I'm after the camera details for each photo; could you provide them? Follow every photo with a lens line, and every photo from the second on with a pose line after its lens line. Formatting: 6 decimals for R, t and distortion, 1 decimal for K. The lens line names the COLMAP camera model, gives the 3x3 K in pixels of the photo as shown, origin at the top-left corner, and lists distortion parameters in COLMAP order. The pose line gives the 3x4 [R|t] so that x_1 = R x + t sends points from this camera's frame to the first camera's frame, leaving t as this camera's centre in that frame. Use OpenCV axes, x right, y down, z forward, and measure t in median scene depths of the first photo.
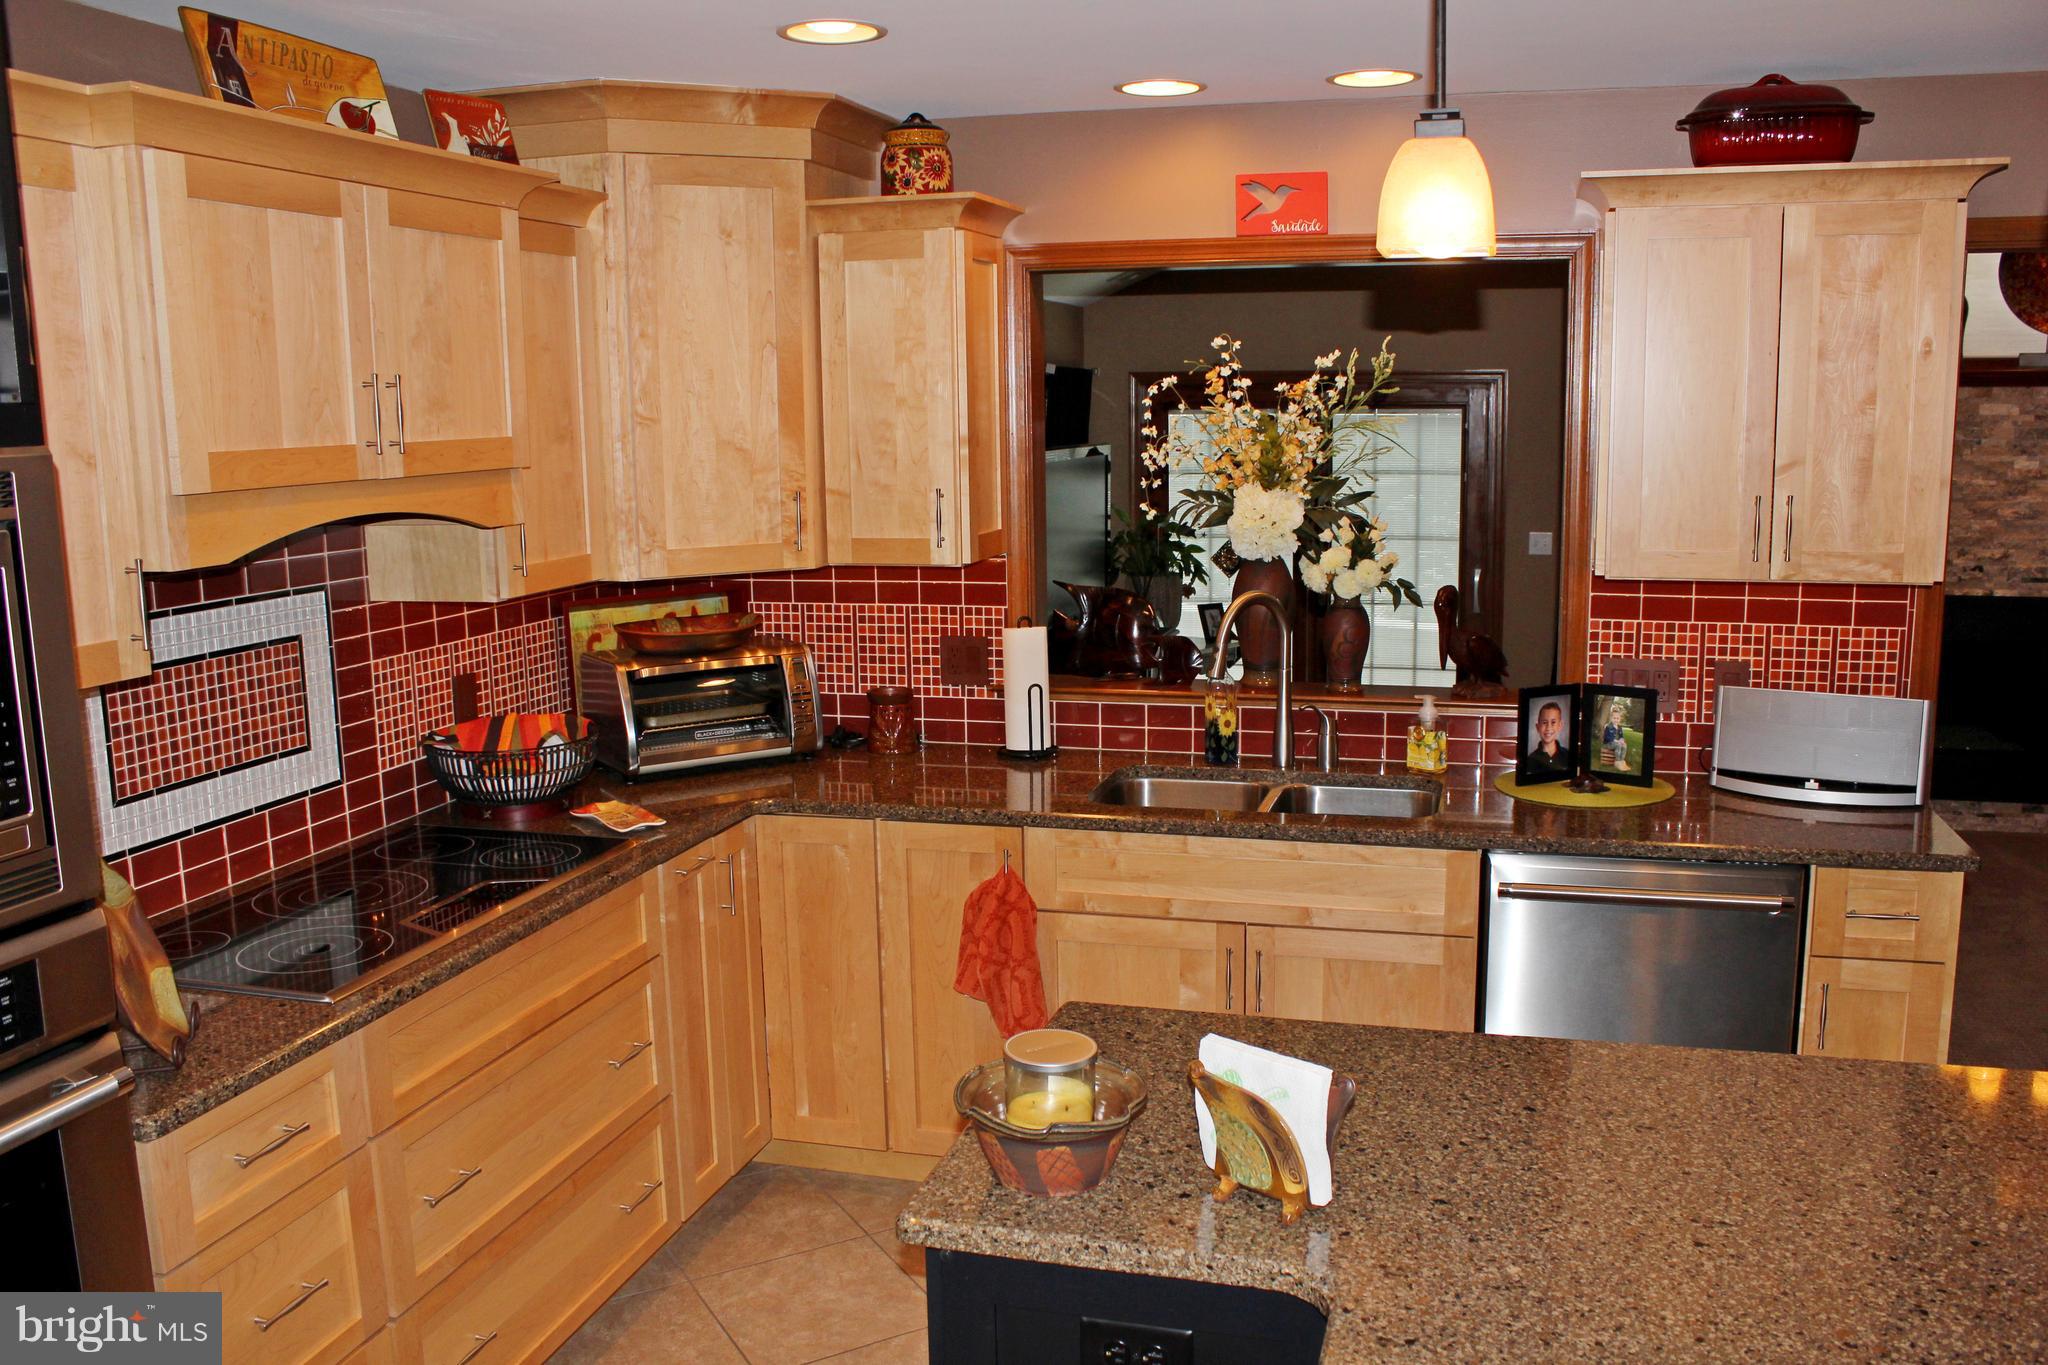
lens RADIAL K [[1709.3, 0, 1036.2], [0, 1709.3, 690.2], [0, 0, 1]] dist [-0.167722, 0.155836]
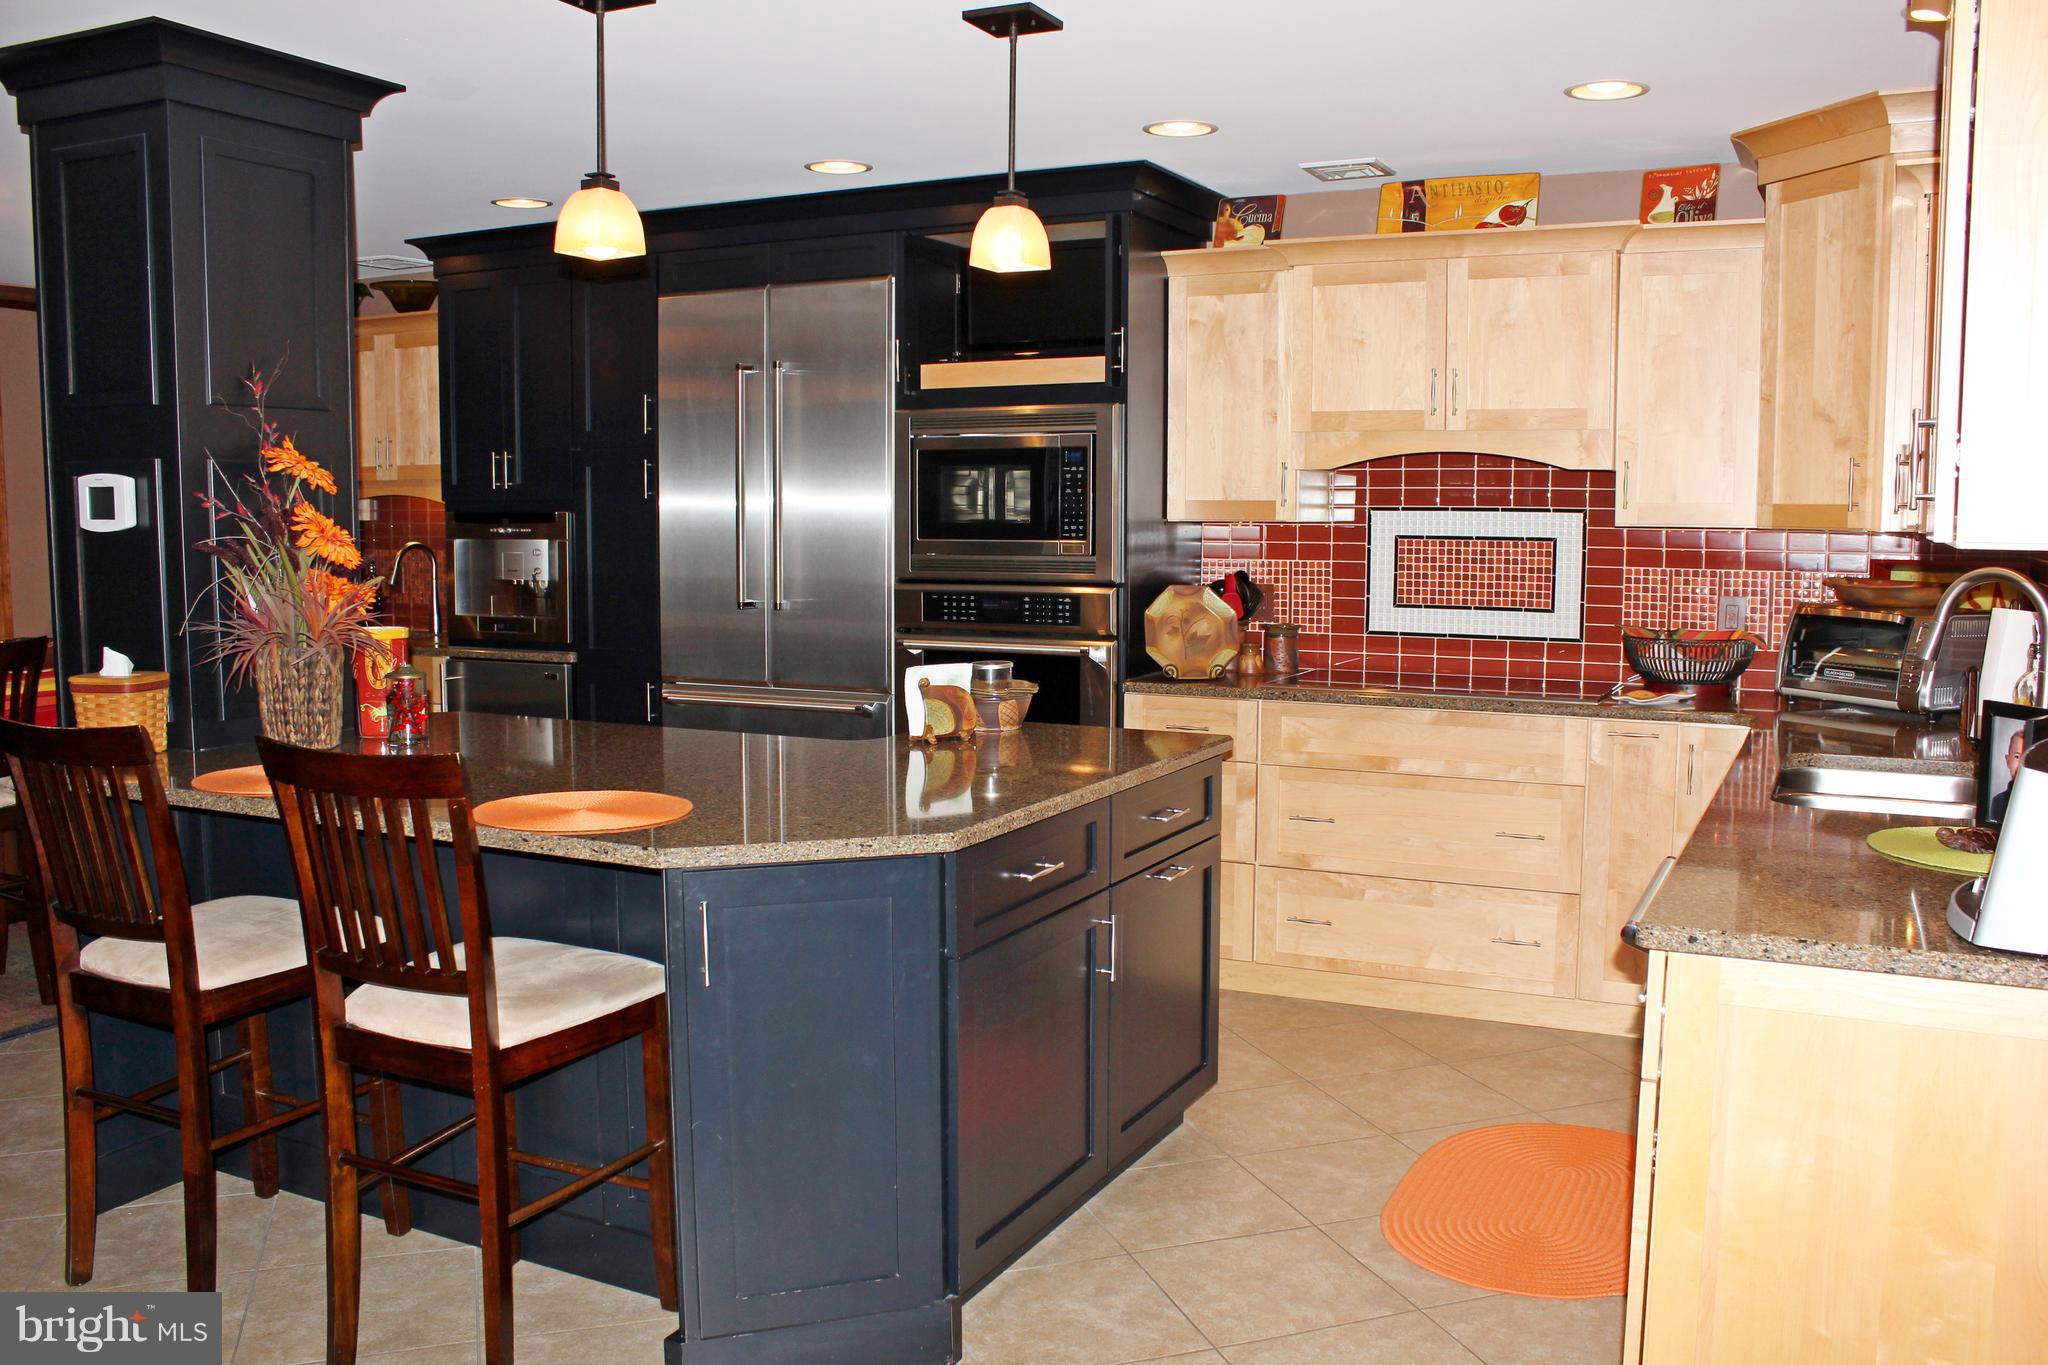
lens RADIAL K [[1709.3, 0, 1036.2], [0, 1709.3, 690.2], [0, 0, 1]] dist [-0.167722, 0.155836]
pose [[-0.189146, 0.117914, -0.974844, 1.063017], [-0.164369, 0.974955, 0.149819, -0.044324], [0.968094, 0.188572, -0.165027, 0.713508]]
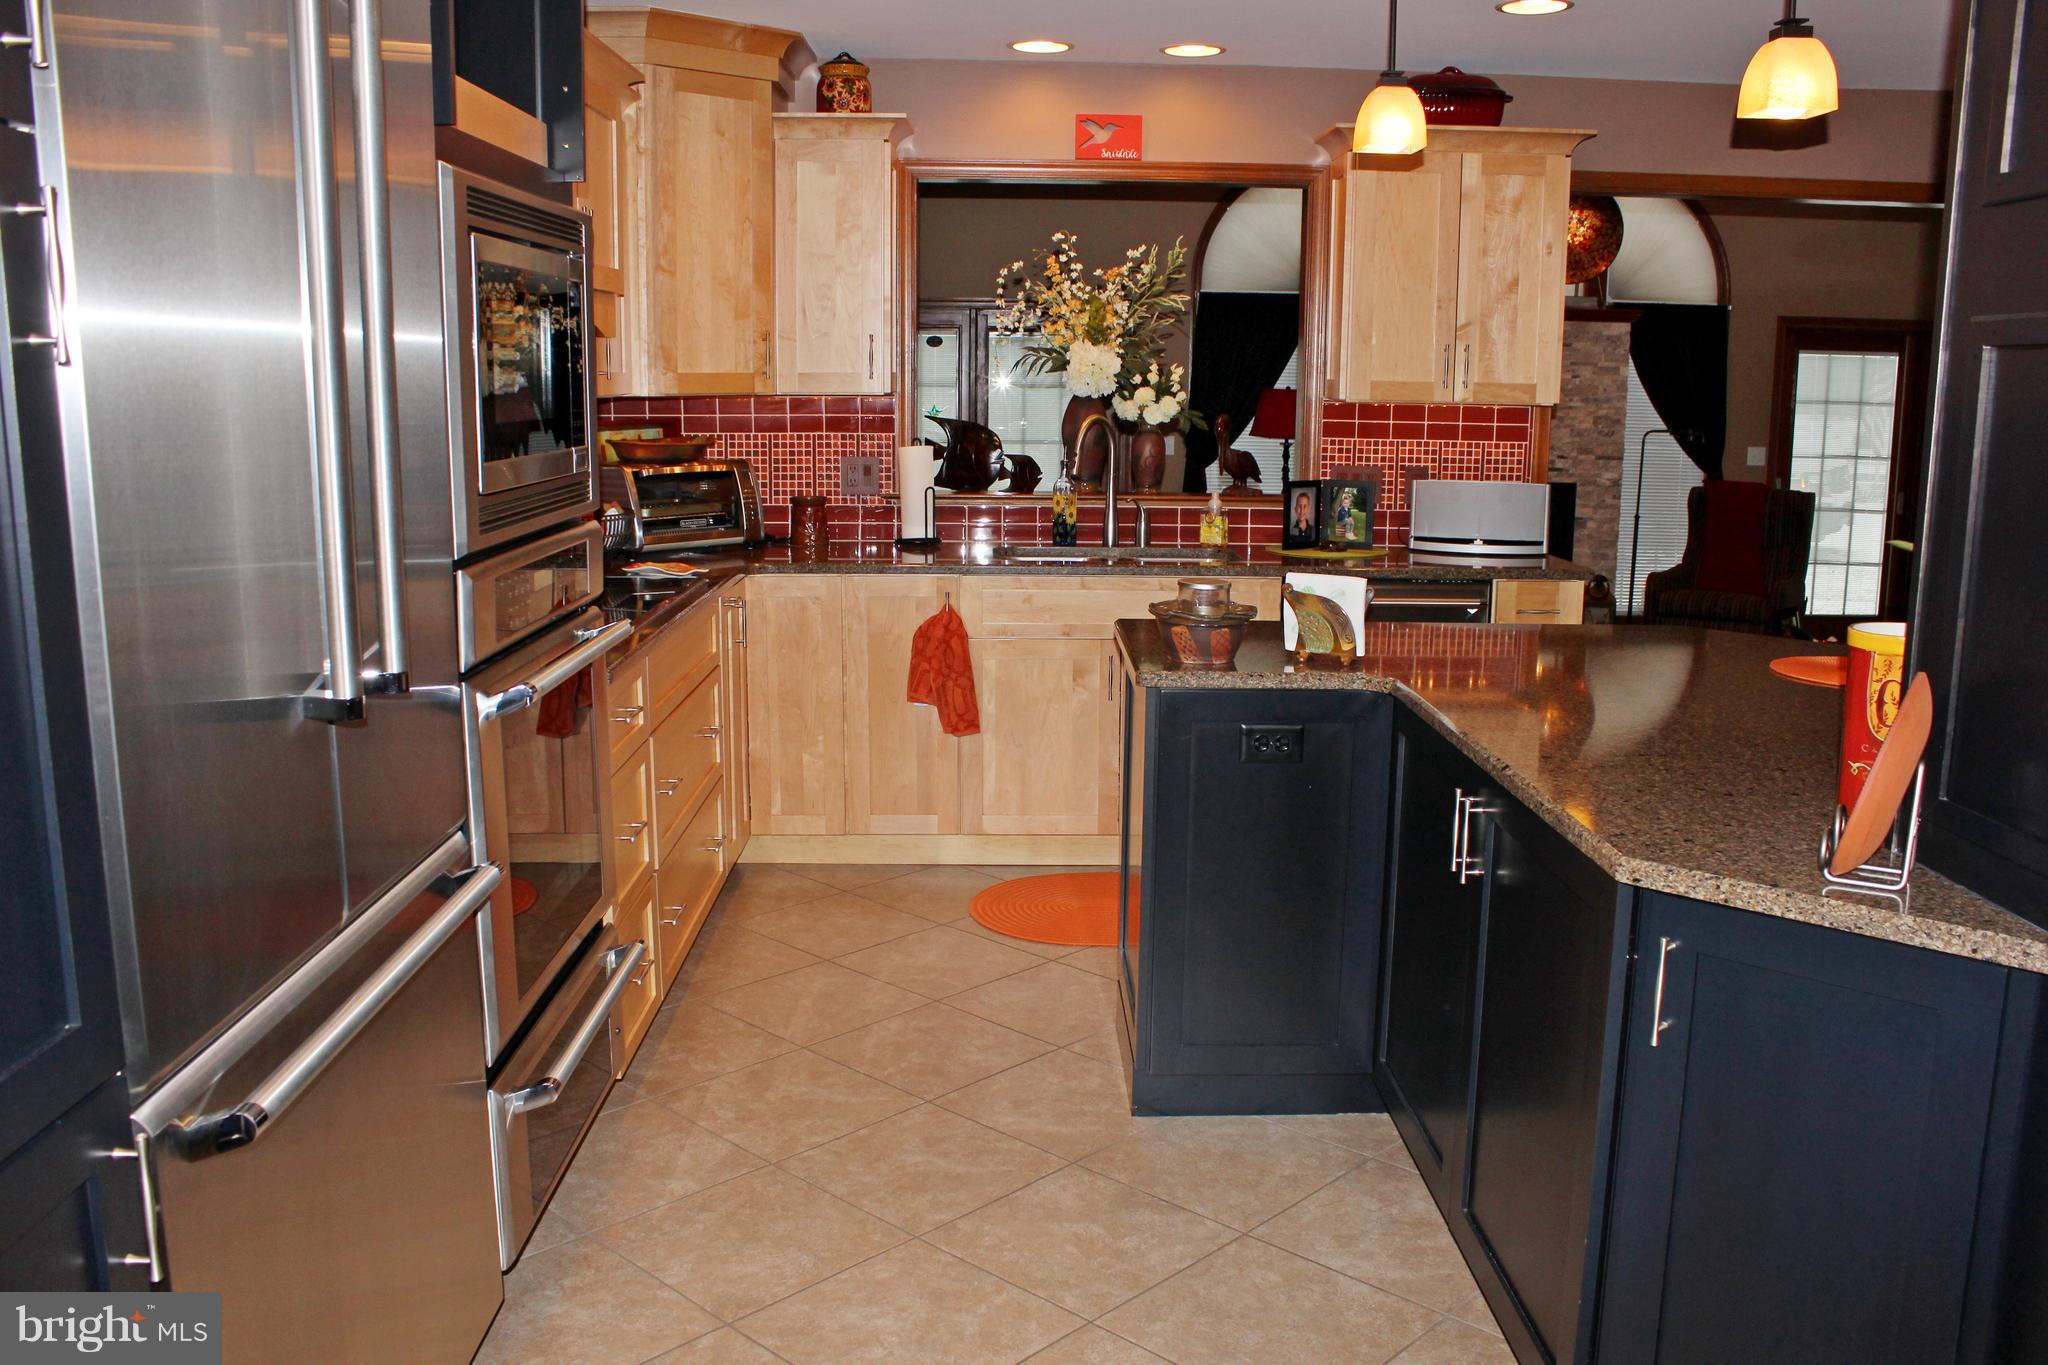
lens RADIAL K [[1709.3, 0, 1036.2], [0, 1709.3, 690.2], [0, 0, 1]] dist [-0.167722, 0.155836]
pose [[0.956904, -0.029913, 0.288860, -0.337906], [0.025178, 0.999481, 0.020094, 0.141980], [-0.289311, -0.011955, 0.957161, -0.323285]]
